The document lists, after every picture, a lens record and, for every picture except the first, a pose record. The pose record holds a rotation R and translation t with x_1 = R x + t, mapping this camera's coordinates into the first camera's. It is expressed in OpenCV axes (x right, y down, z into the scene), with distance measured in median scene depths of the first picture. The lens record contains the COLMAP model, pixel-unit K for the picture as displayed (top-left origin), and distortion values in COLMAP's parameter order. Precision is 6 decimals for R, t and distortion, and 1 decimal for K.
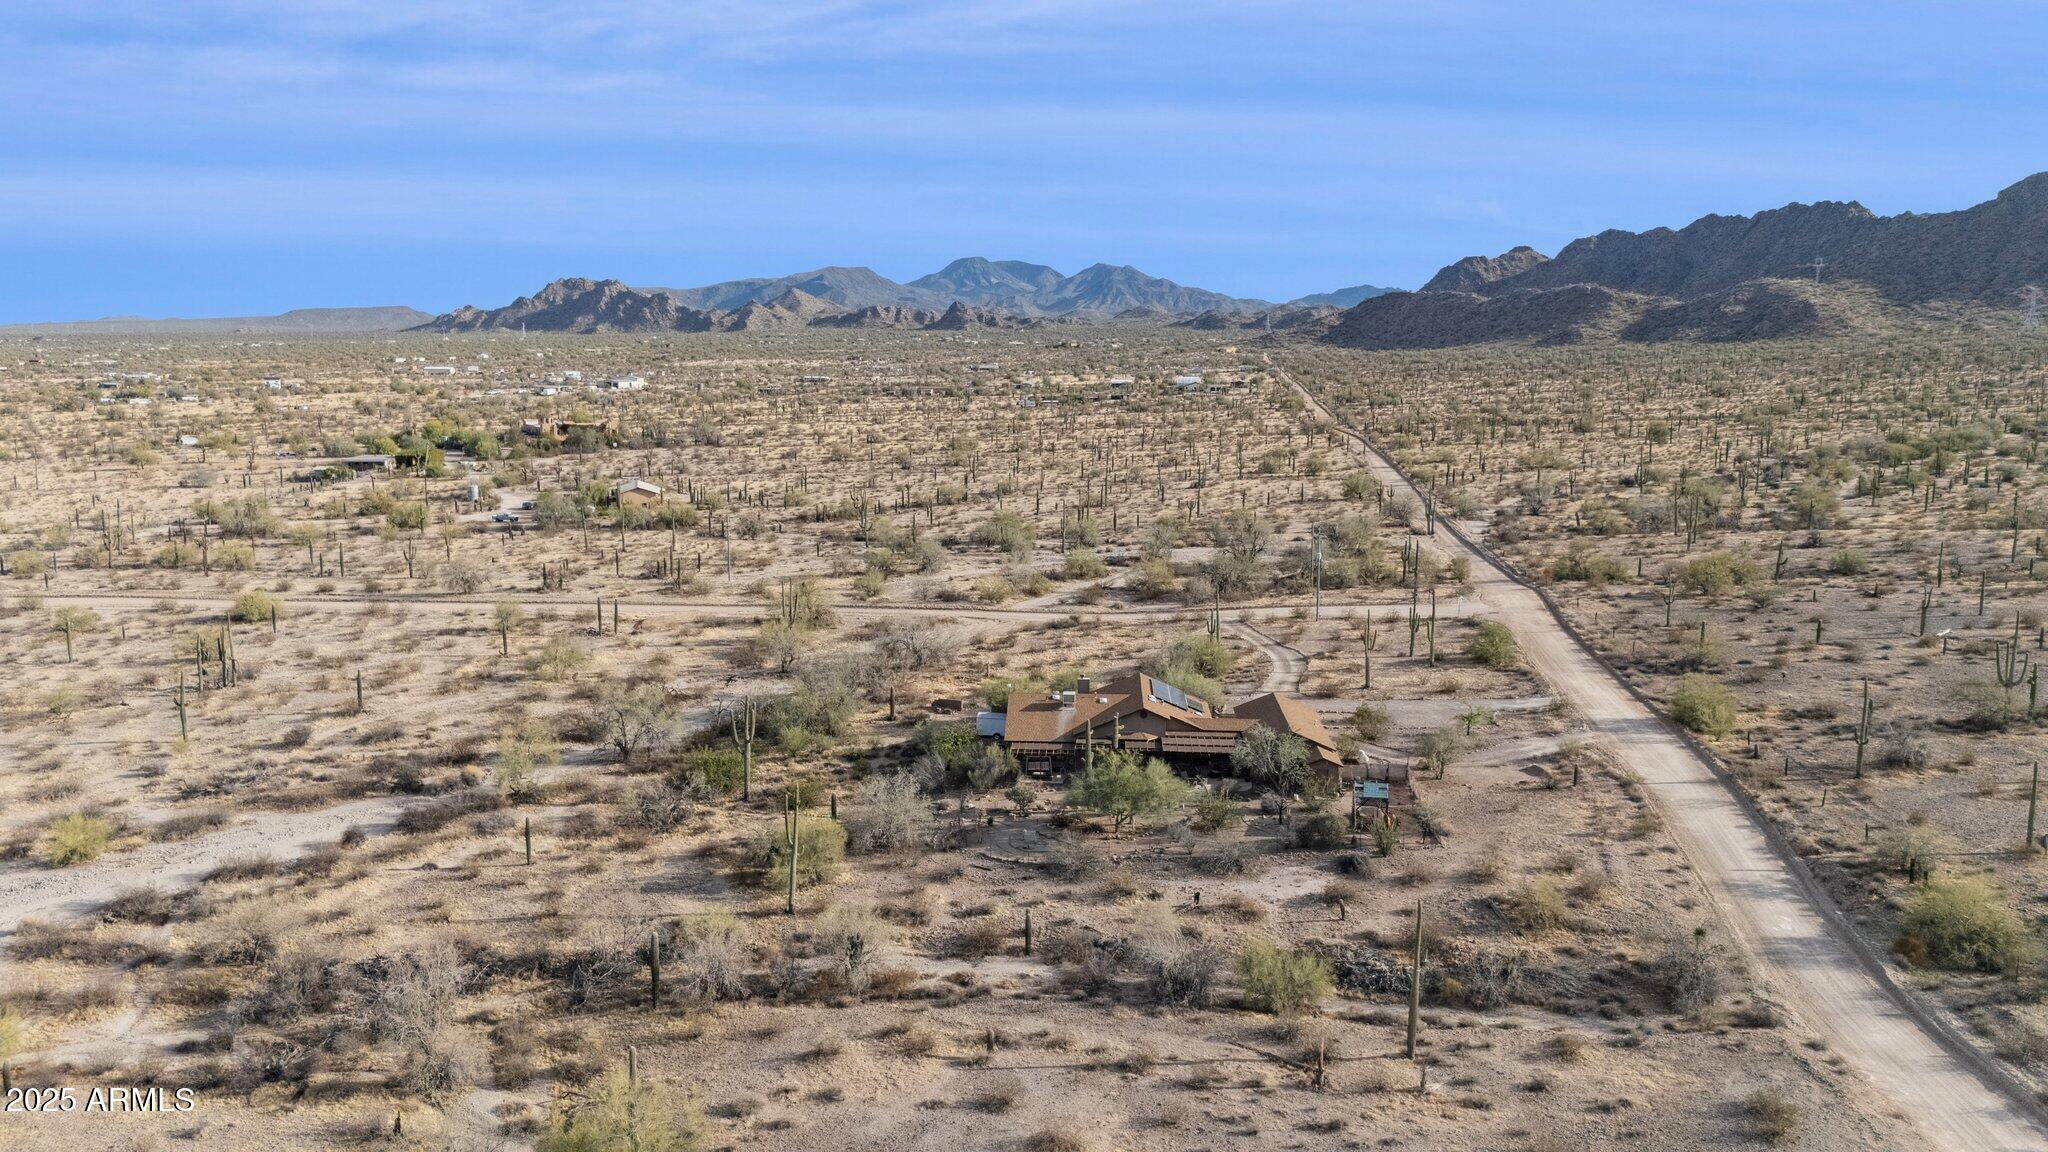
lens RADIAL K [[1525.7, 0, 1029.4], [0, 1525.7, 567.6], [0, 0, 1]] dist [0.066335, -0.046960]
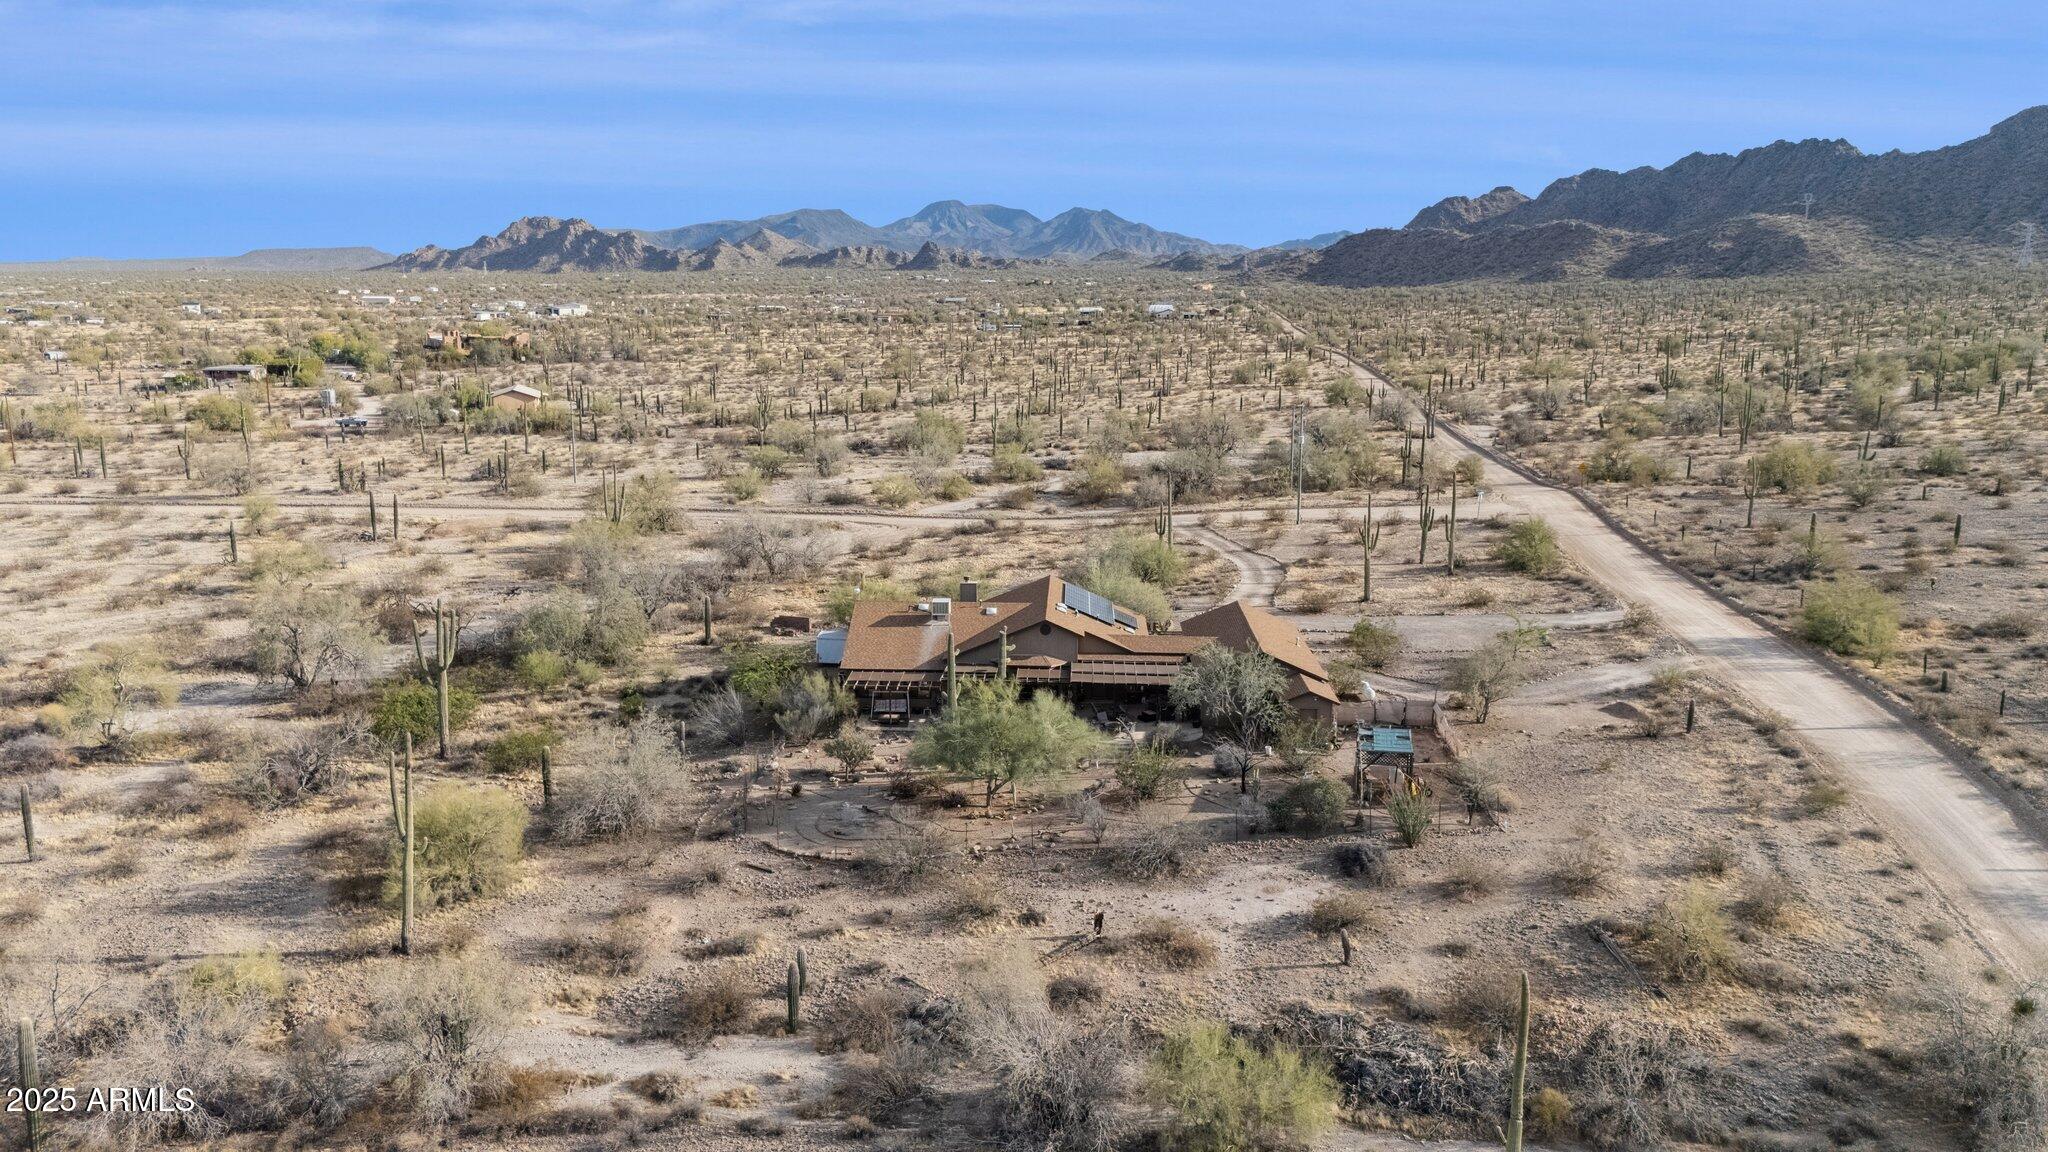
lens RADIAL K [[1525.7, 0, 1027.5], [0, 1525.7, 587.0], [0, 0, 1]] dist [0.066335, -0.046960]
pose [[0.999897, 0.000302, 0.014333, 0.040624], [-0.000973, 0.998902, 0.046835, 0.032488], [-0.014303, -0.046844, 0.998800, 0.230845]]
